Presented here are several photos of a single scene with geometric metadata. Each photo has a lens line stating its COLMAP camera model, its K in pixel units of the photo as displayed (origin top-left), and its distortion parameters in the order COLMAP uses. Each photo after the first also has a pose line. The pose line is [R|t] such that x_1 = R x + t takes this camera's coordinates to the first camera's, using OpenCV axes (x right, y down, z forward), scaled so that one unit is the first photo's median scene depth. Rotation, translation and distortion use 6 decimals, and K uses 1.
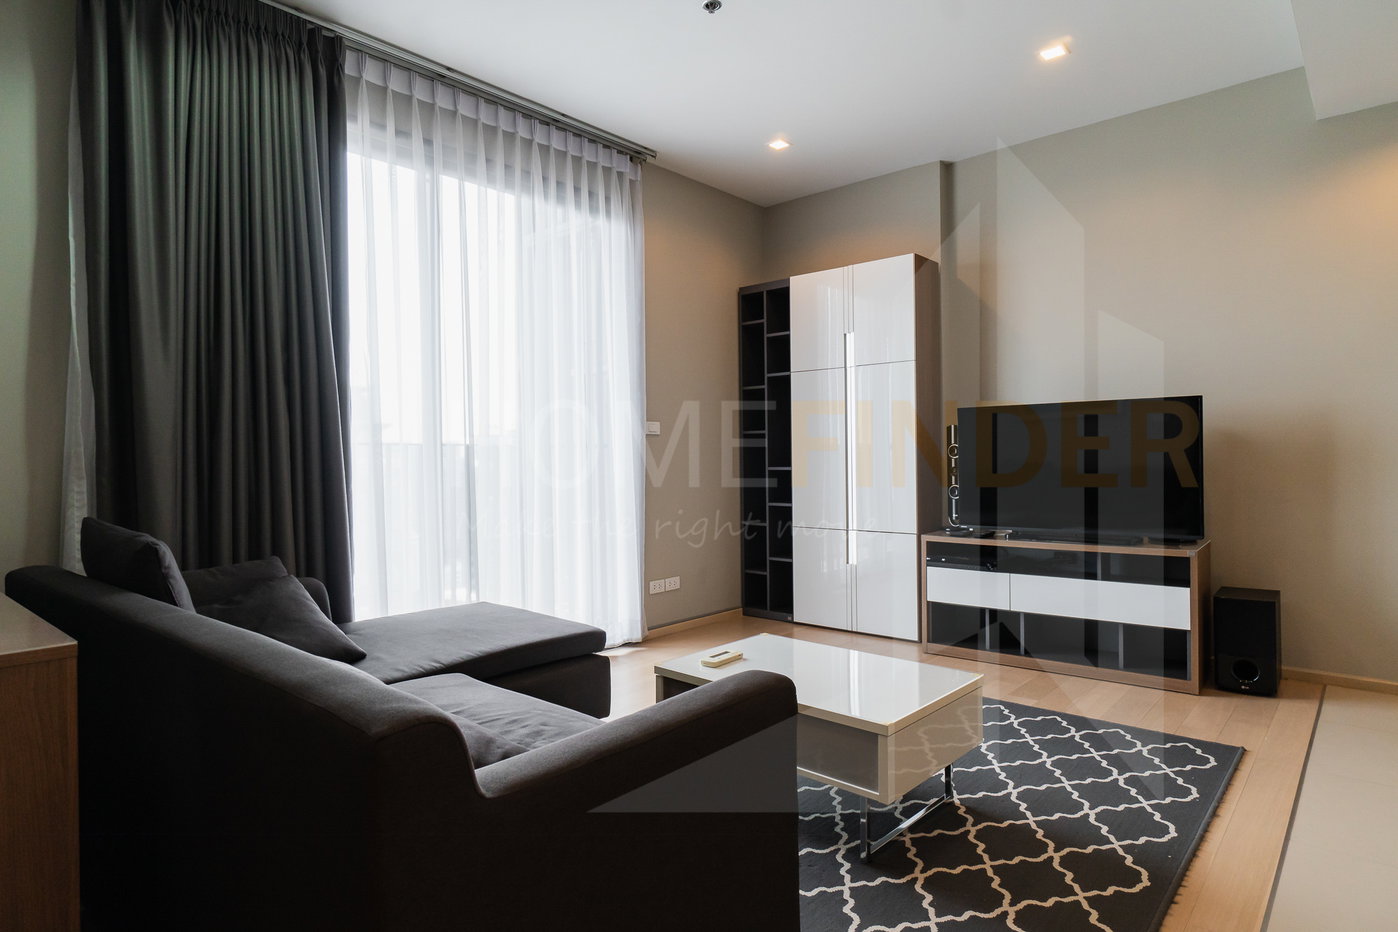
lens RADIAL K [[776.7, 0, 696.3], [0, 776.7, 463.0], [0, 0, 1]] dist [-0.003328, 0.004873]
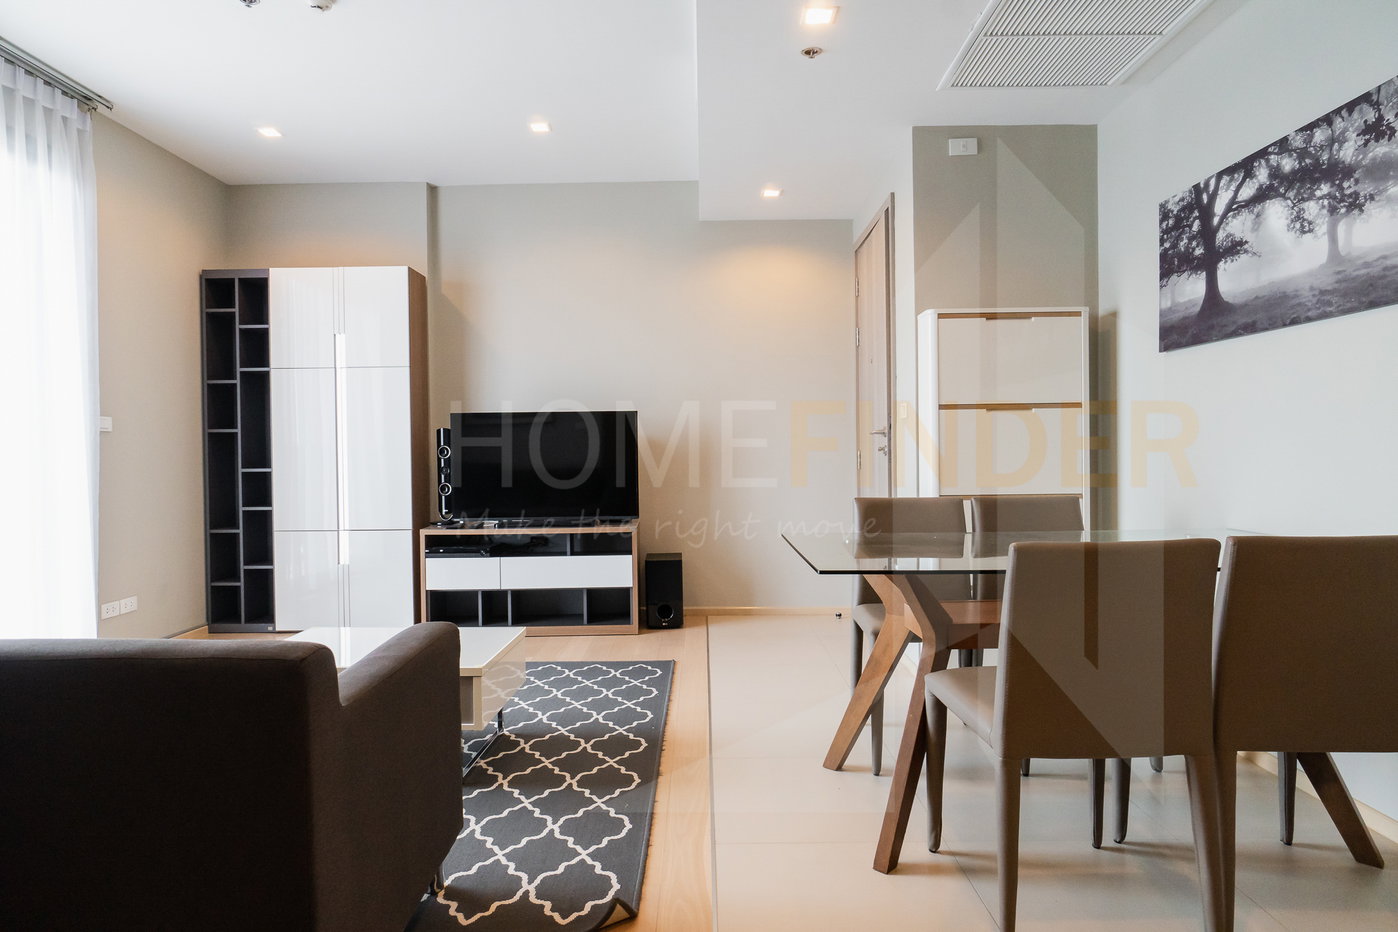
lens RADIAL K [[819.6, 0, 692.4], [0, 819.6, 462.9], [0, 0, 1]] dist [0.000882, 0.002455]
pose [[0.756516, -0.006186, 0.653946, -0.170548], [0.008115, 0.999967, 0.000072, 0.003136], [-0.653925, 0.005252, 0.756541, -0.111032]]
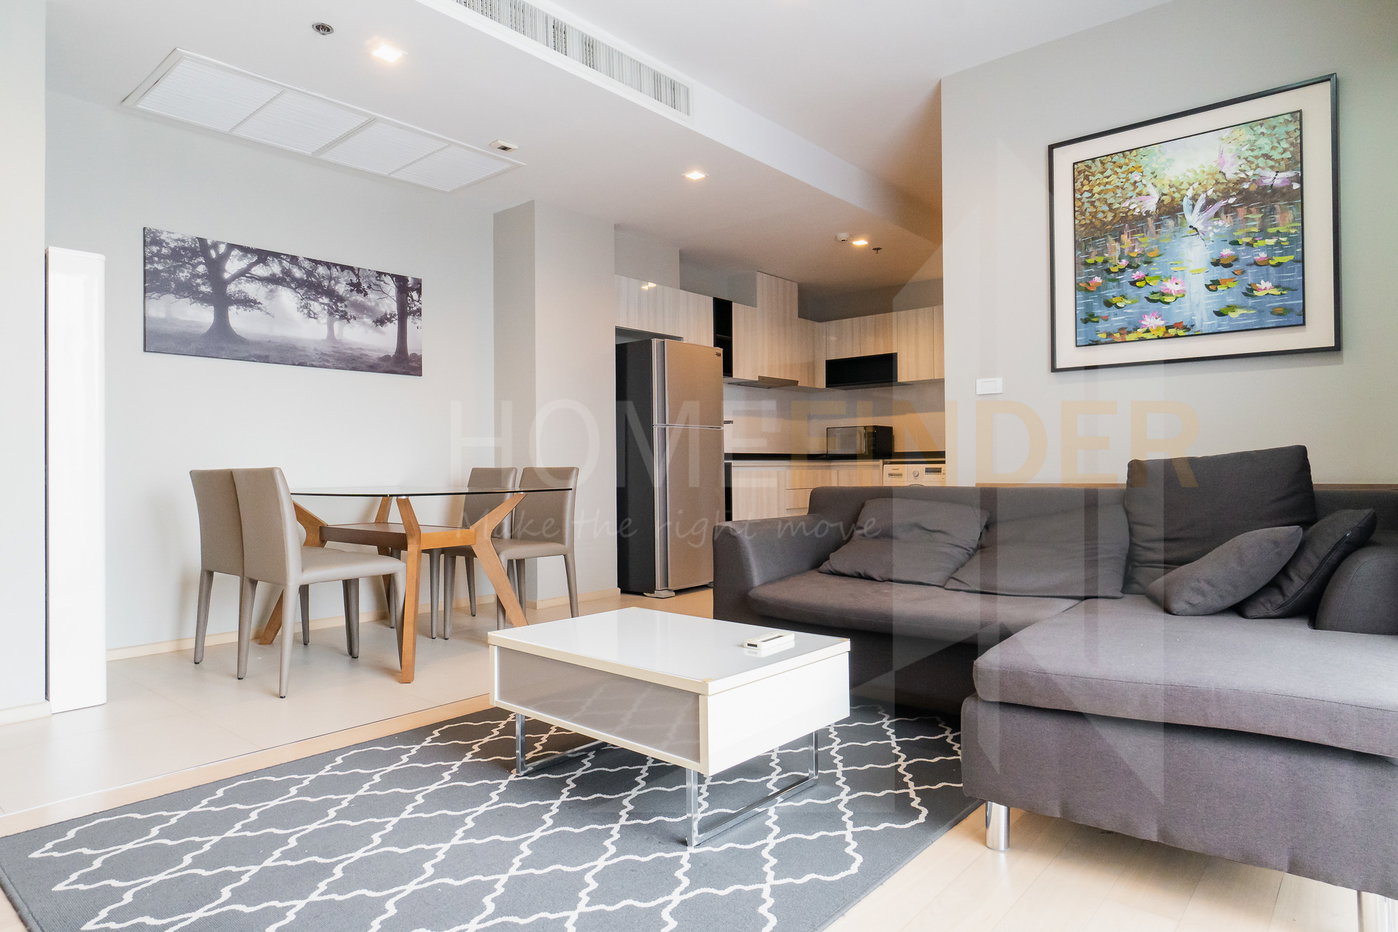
lens RADIAL K [[819.6, 0, 697.2], [0, 819.6, 463.9], [0, 0, 1]] dist [0.000882, 0.002455]
pose [[-0.999722, 0.020036, -0.012448, 0.070273], [0.020008, 0.999797, 0.002342, 0.039364], [0.012493, 0.002092, -0.999920, 1.140906]]
